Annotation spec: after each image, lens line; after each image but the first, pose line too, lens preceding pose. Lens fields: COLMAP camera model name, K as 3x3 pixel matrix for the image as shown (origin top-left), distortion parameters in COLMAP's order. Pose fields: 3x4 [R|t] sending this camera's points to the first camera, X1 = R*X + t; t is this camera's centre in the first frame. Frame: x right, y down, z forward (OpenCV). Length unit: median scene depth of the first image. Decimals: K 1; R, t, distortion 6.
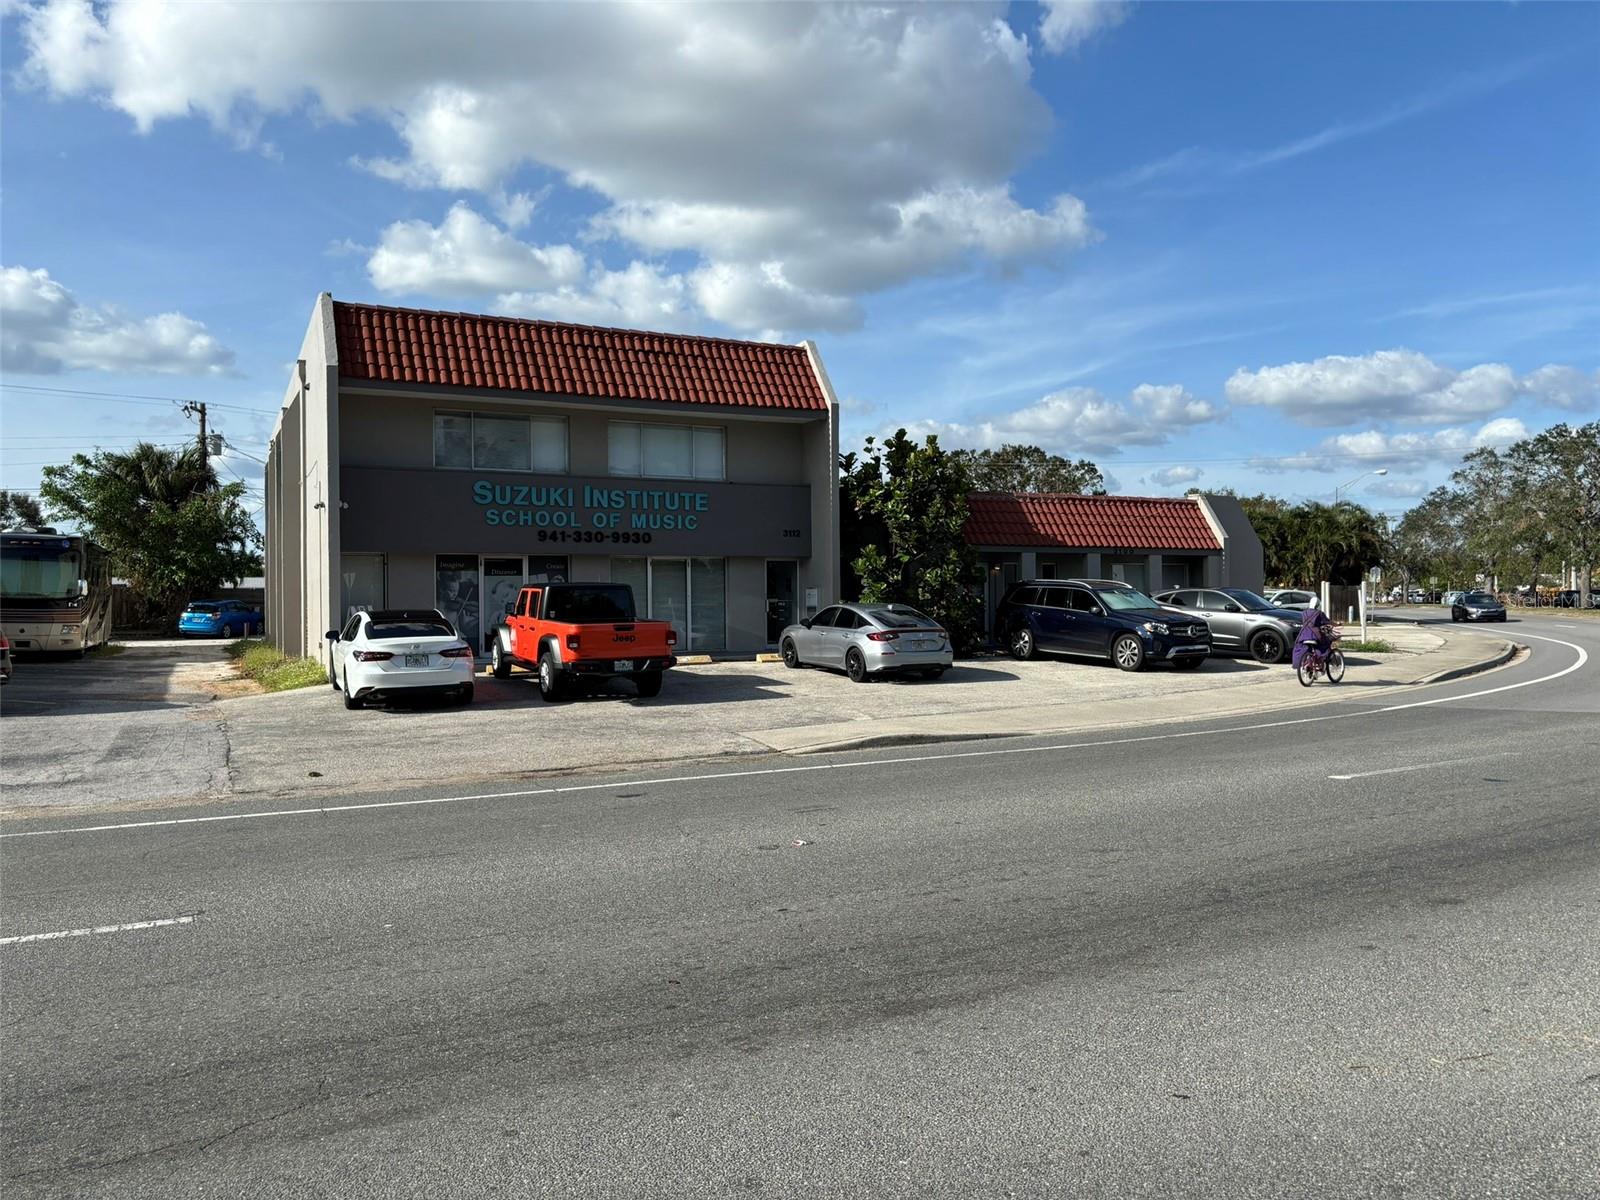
lens RADIAL K [[1242.9, 0, 809.0], [0, 1242.9, 609.1], [0, 0, 1]] dist [0.104309, -0.112333]
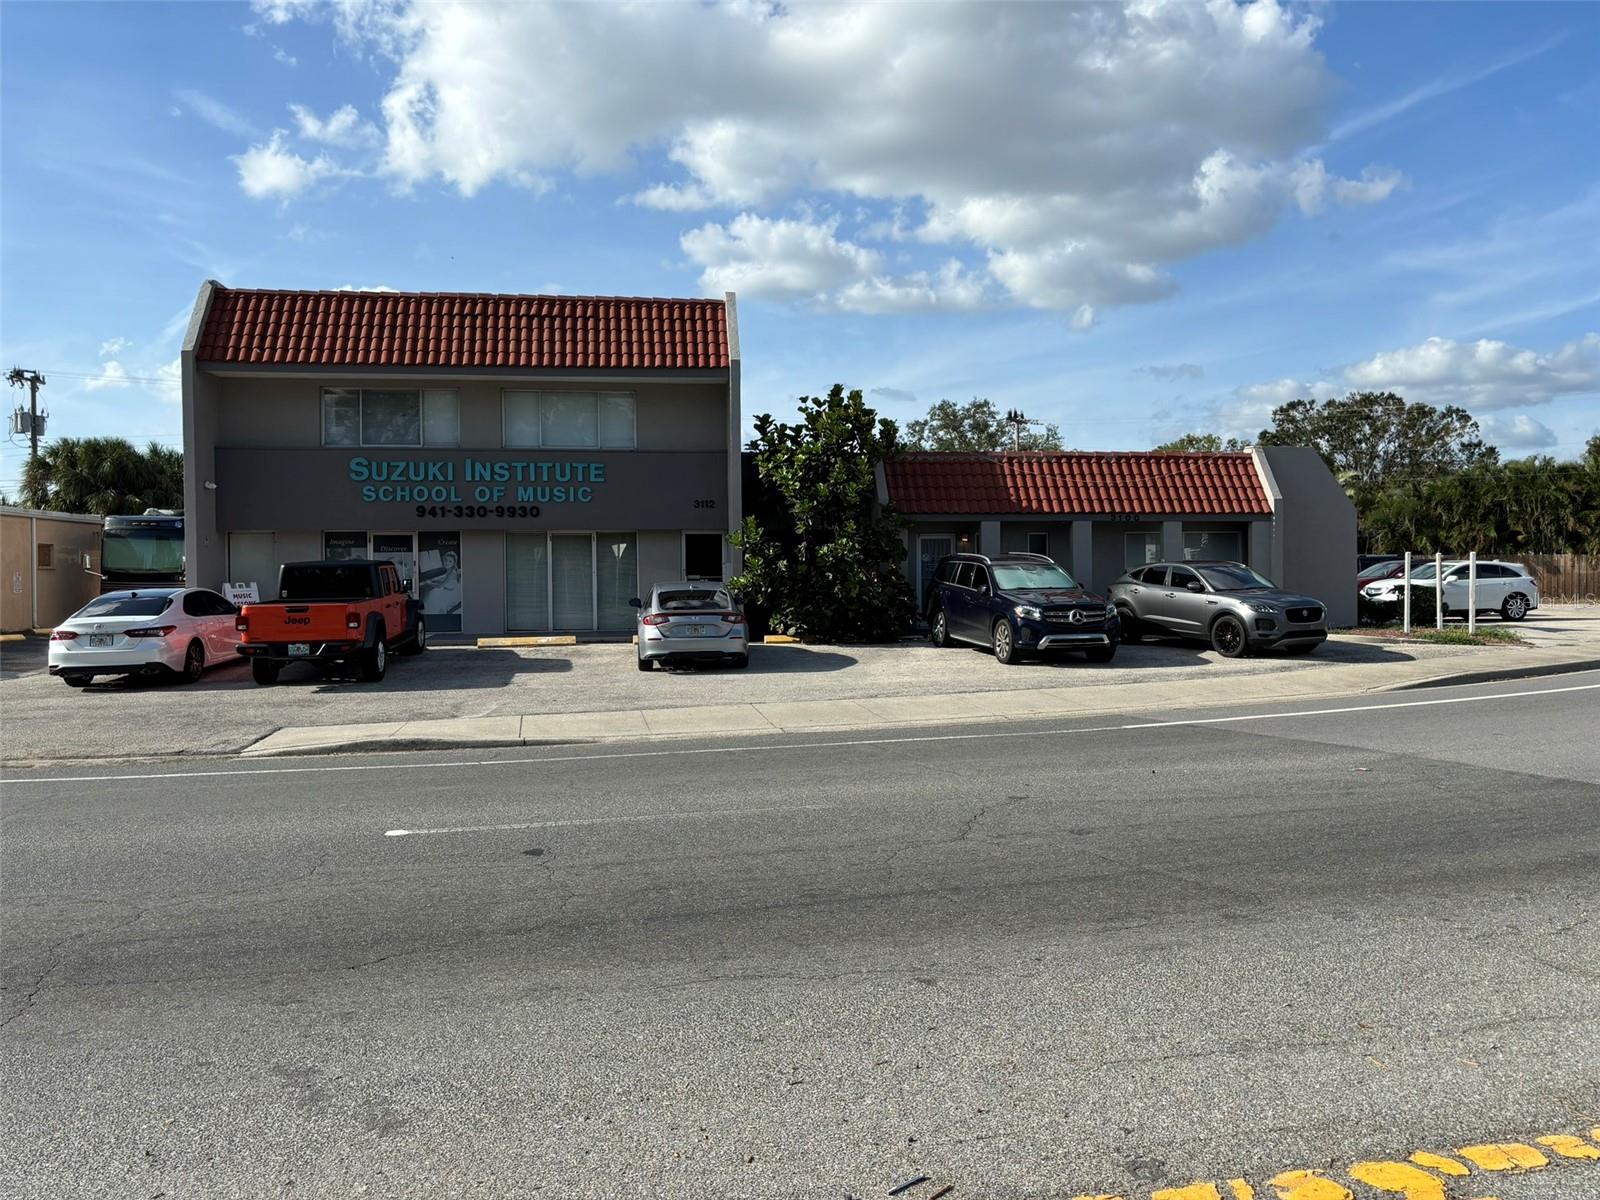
lens RADIAL K [[1241.2, 0, 803.7], [0, 1241.2, 596.0], [0, 0, 1]] dist [0.062943, -0.071663]
pose [[0.945007, 0.006402, -0.326988, 0.355698], [-0.001374, 0.999877, 0.015604, -0.007167], [0.327048, -0.014296, 0.944900, 0.154212]]
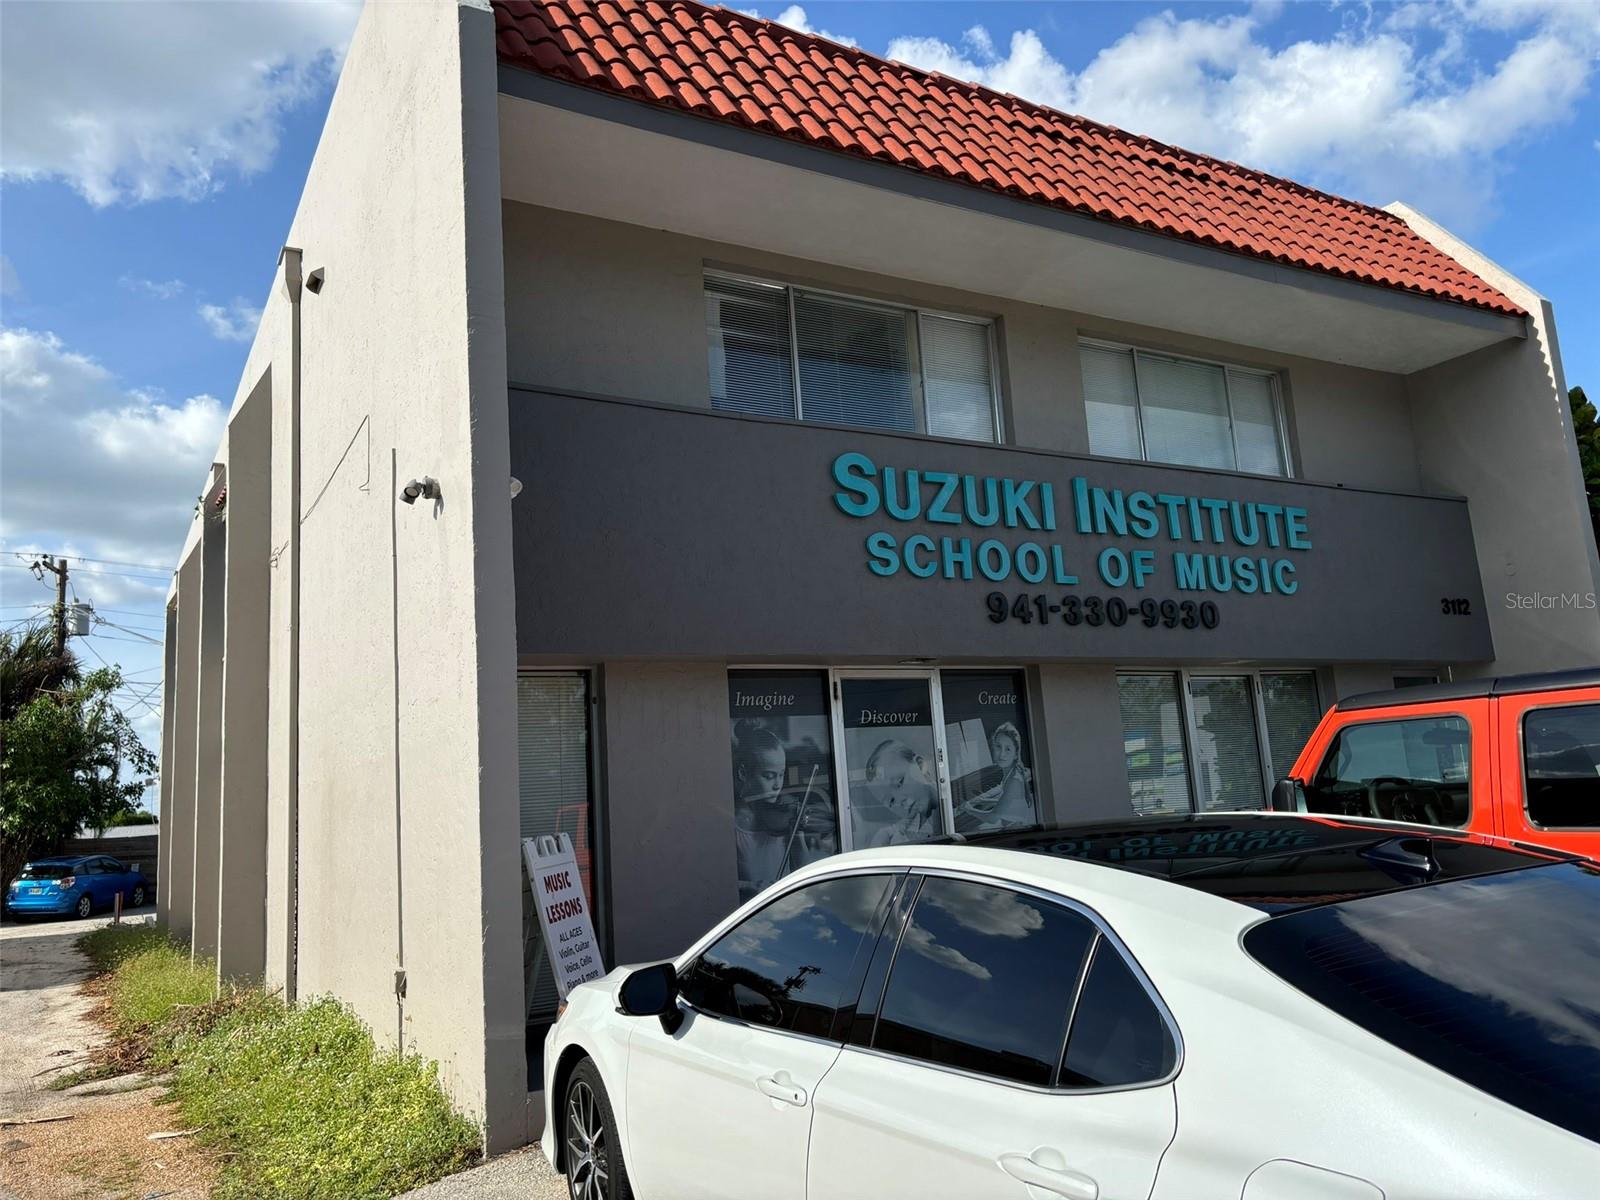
lens RADIAL K [[1244.5, 0, 829.4], [0, 1244.5, 591.7], [0, 0, 1]] dist [0.079274, -0.106099]
pose [[0.993988, -0.045253, 0.099698, -0.269968], [0.062590, 0.981985, -0.178291, -0.001795], [-0.089834, 0.183460, 0.978914, 0.590201]]
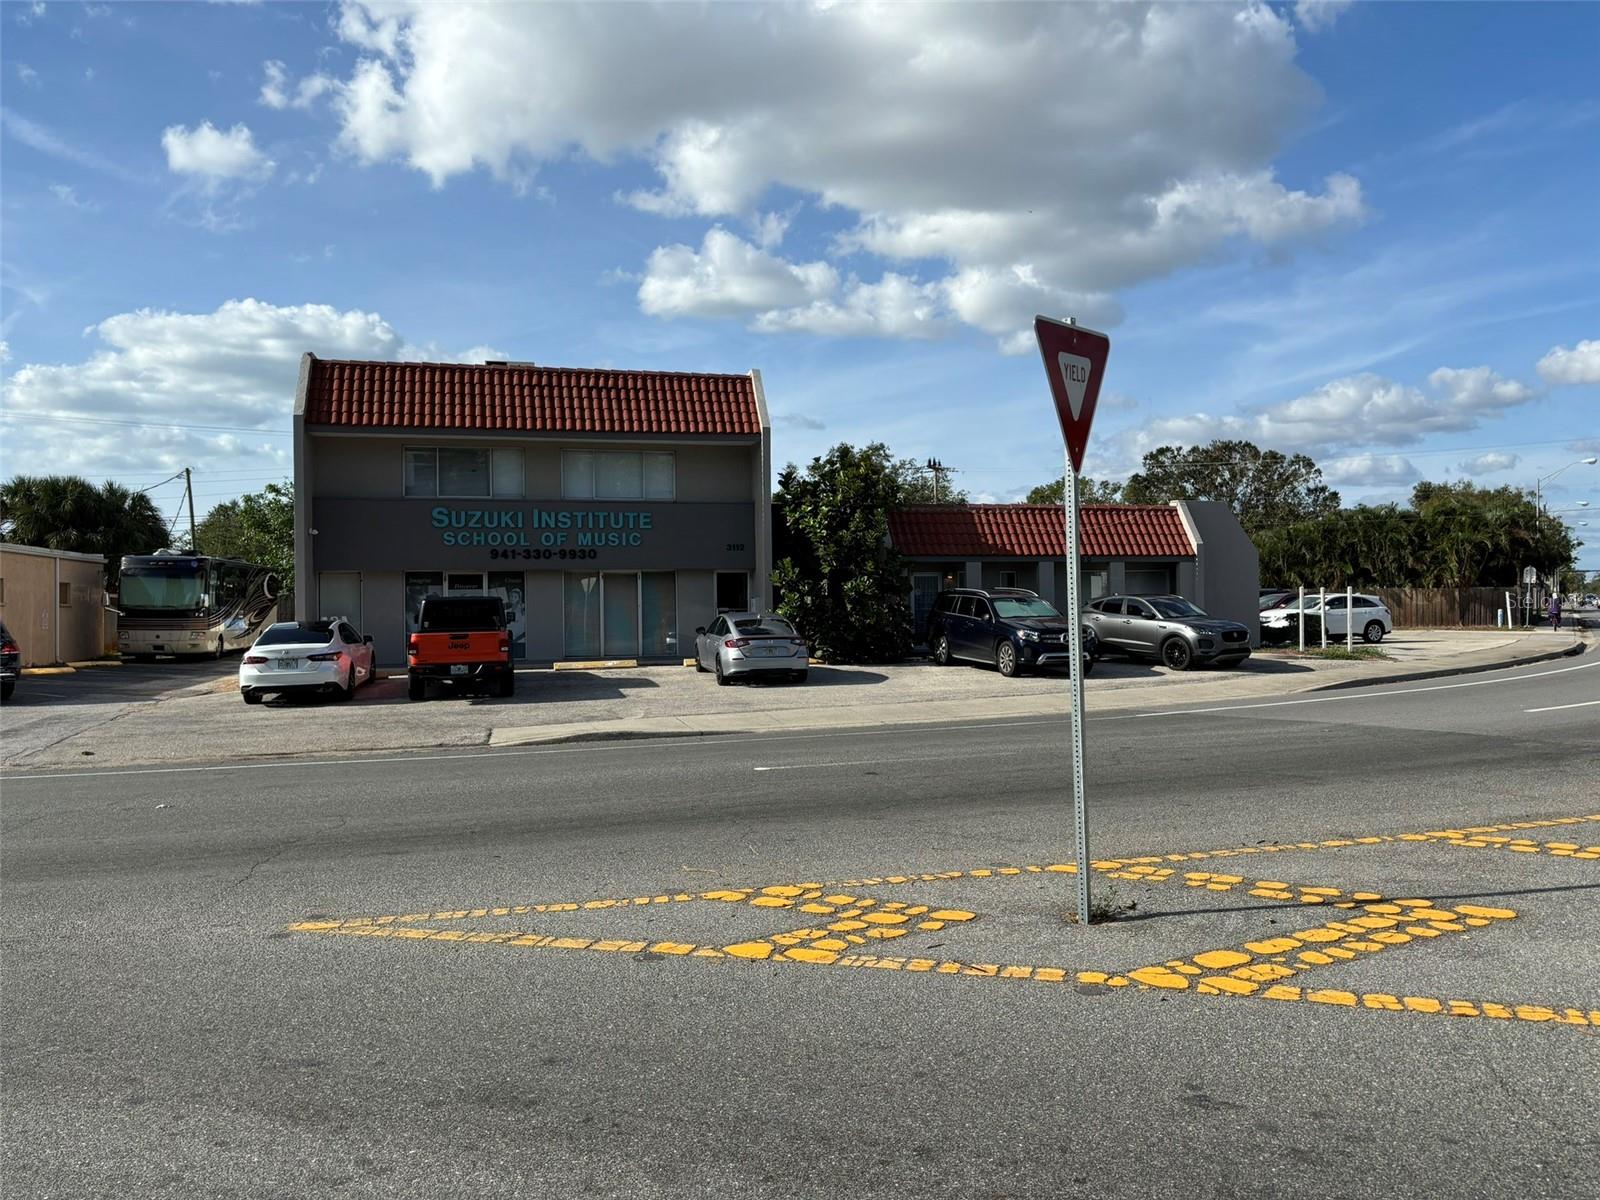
lens RADIAL K [[1244.5, 0, 829.4], [0, 1244.5, 591.7], [0, 0, 1]] dist [0.079274, -0.106099]
pose [[0.978252, -0.007088, -0.207300, 0.290003], [0.003927, 0.999870, -0.015656, -0.004851], [0.207384, 0.014501, 0.978152, -0.043997]]
